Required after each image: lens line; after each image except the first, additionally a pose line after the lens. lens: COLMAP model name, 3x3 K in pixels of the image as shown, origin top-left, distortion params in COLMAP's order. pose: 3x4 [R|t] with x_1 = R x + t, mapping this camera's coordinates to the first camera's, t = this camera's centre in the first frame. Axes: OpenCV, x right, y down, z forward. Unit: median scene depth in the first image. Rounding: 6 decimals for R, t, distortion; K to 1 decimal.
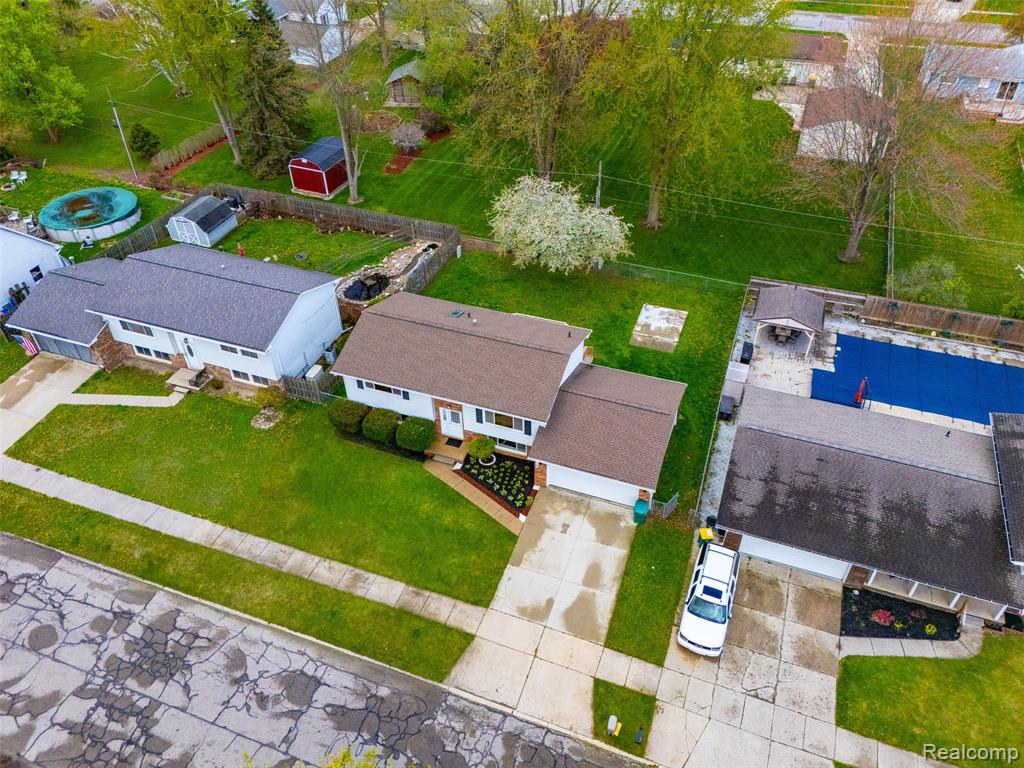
lens RADIAL K [[749.2, 0, 514.0], [0, 749.2, 385.9], [0, 0, 1]] dist [0.074265, -0.066266]
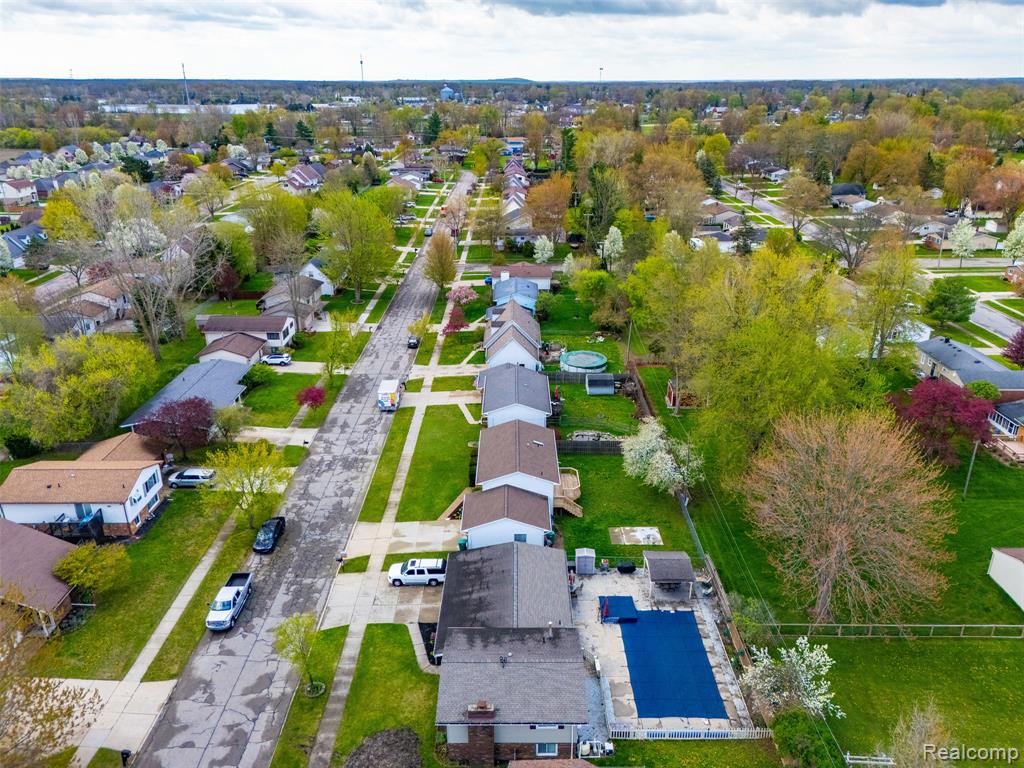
lens RADIAL K [[746.0, 0, 514.3], [0, 746.0, 386.0], [0, 0, 1]] dist [0.113958, -0.168202]
pose [[0.349753, 0.365424, -0.862634, 1.796805], [-0.610694, 0.787197, 0.085863, -0.410885], [0.710440, 0.496775, 0.498487, -0.043536]]
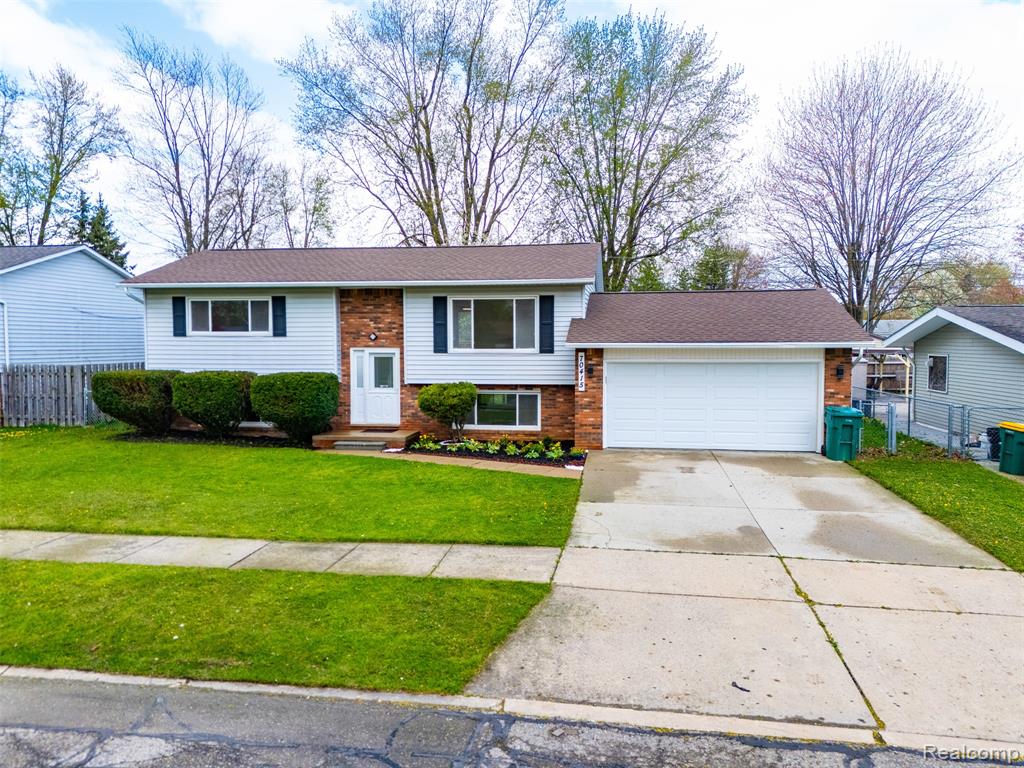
lens RADIAL K [[749.2, 0, 514.0], [0, 749.2, 385.9], [0, 0, 1]] dist [0.074265, -0.066266]
pose [[0.979211, -0.000145, 0.202843, -0.110589], [0.122713, 0.796677, -0.591817, 0.406323], [-0.161515, 0.604406, 0.780133, 0.720798]]
